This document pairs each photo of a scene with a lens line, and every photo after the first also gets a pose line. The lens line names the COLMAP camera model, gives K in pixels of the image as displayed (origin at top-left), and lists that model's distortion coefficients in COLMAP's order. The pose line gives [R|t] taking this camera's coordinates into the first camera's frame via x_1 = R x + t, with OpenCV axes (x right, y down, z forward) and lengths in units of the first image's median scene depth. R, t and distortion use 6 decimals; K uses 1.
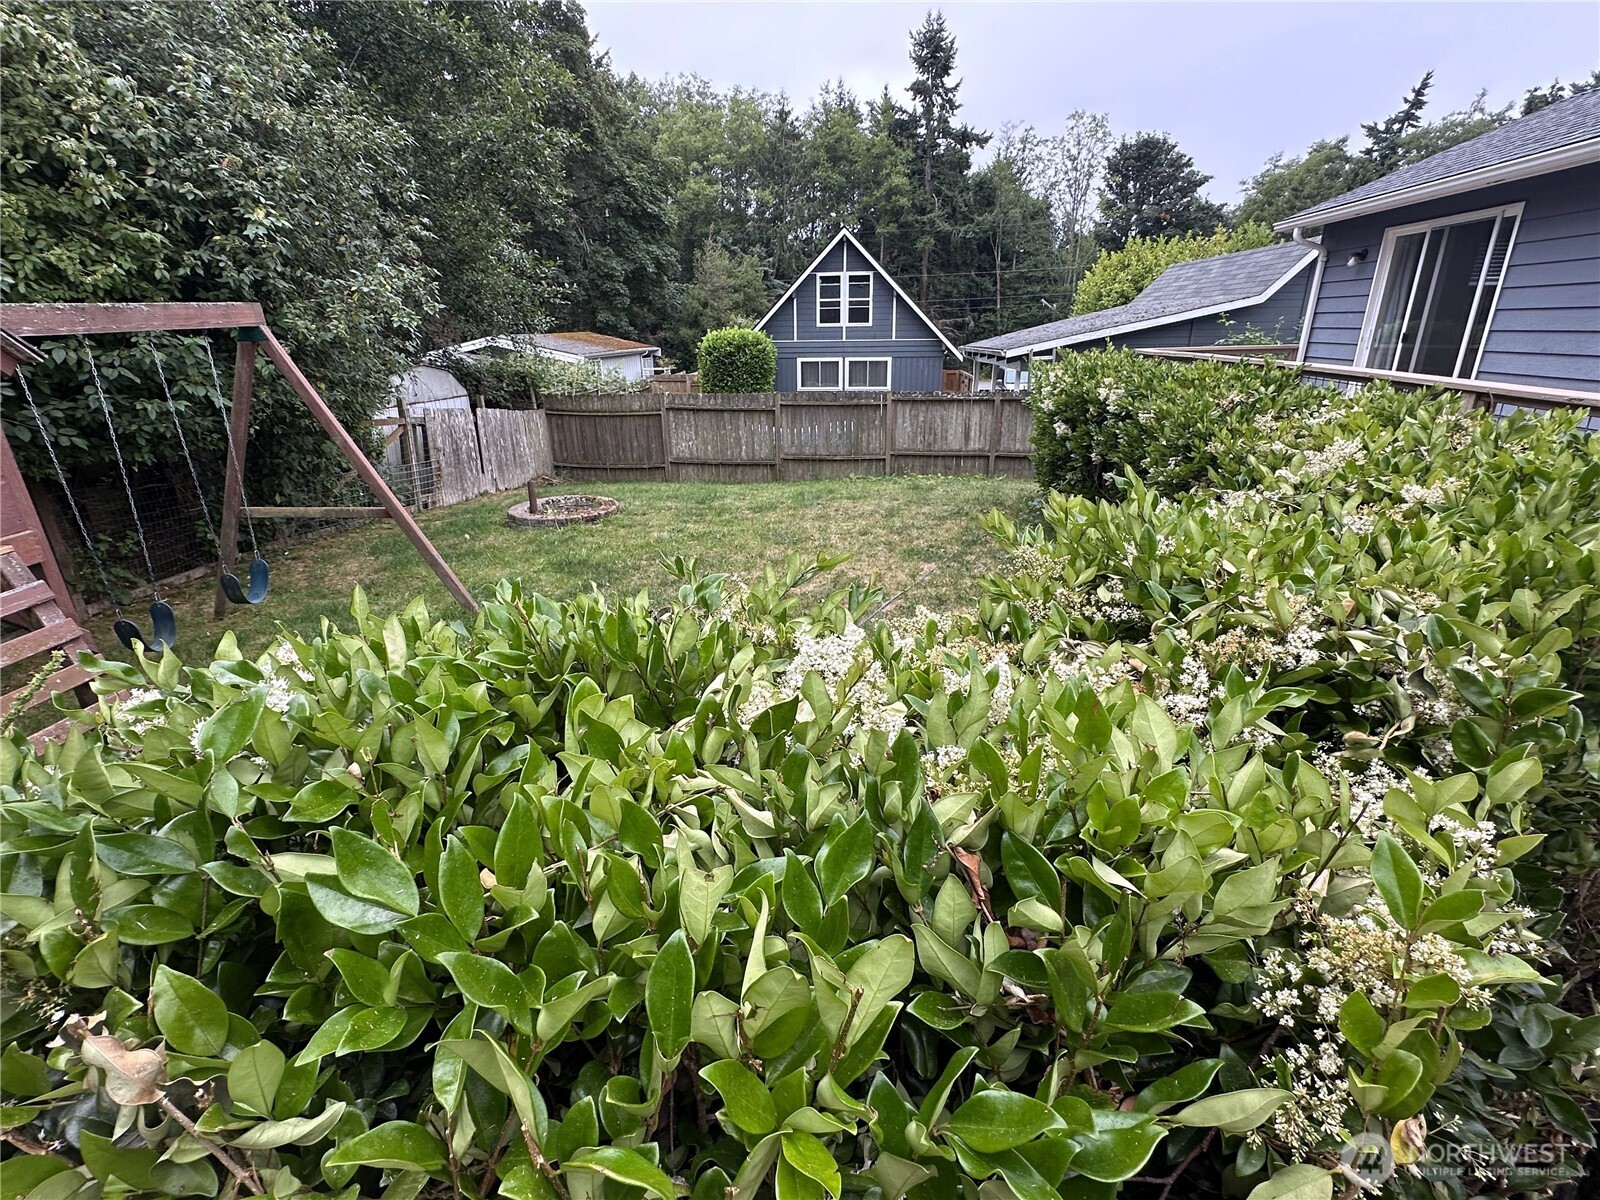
lens RADIAL K [[743.1, 0, 794.7], [0, 743.1, 600.8], [0, 0, 1]] dist [-0.005648, 0.001994]
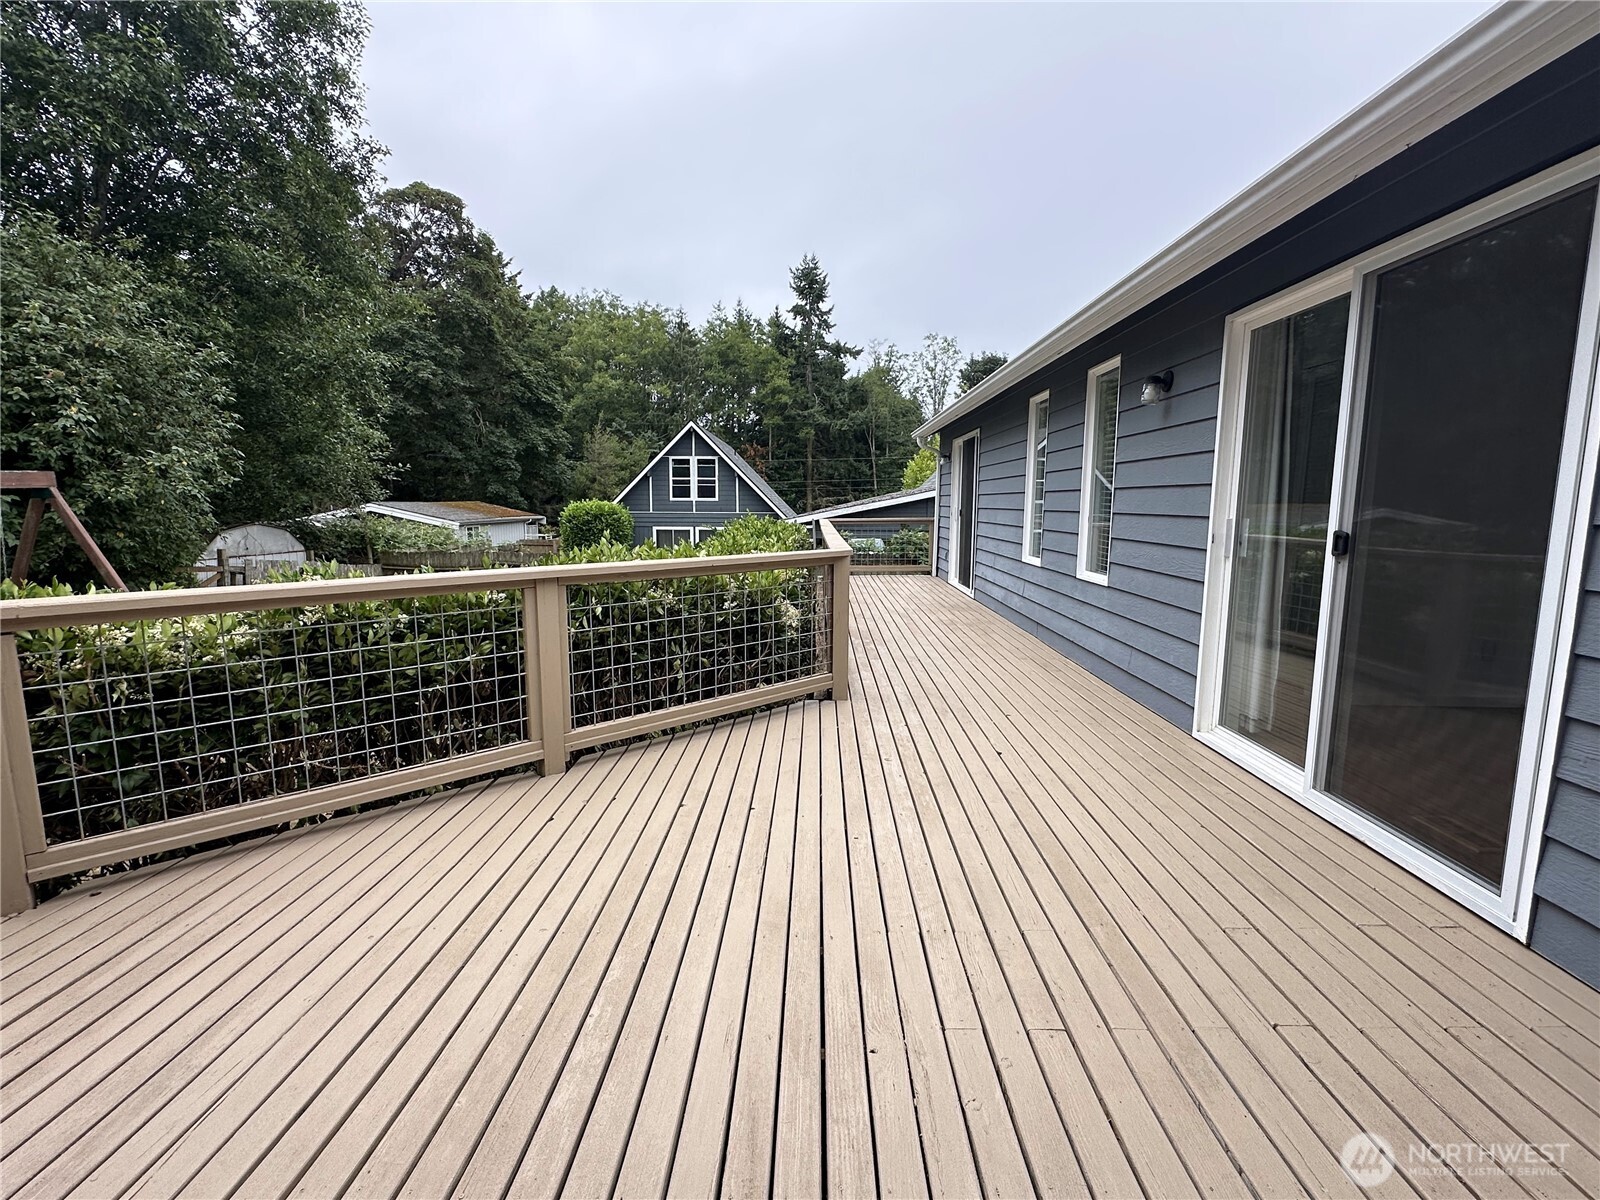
lens RADIAL K [[743.1, 0, 802.2], [0, 743.1, 602.1], [0, 0, 1]] dist [-0.005648, 0.001994]
pose [[0.994473, 0.005116, 0.104865, 0.079492], [0.017911, 0.975905, -0.217461, 0.023663], [-0.103451, 0.218137, 0.970420, -0.063996]]
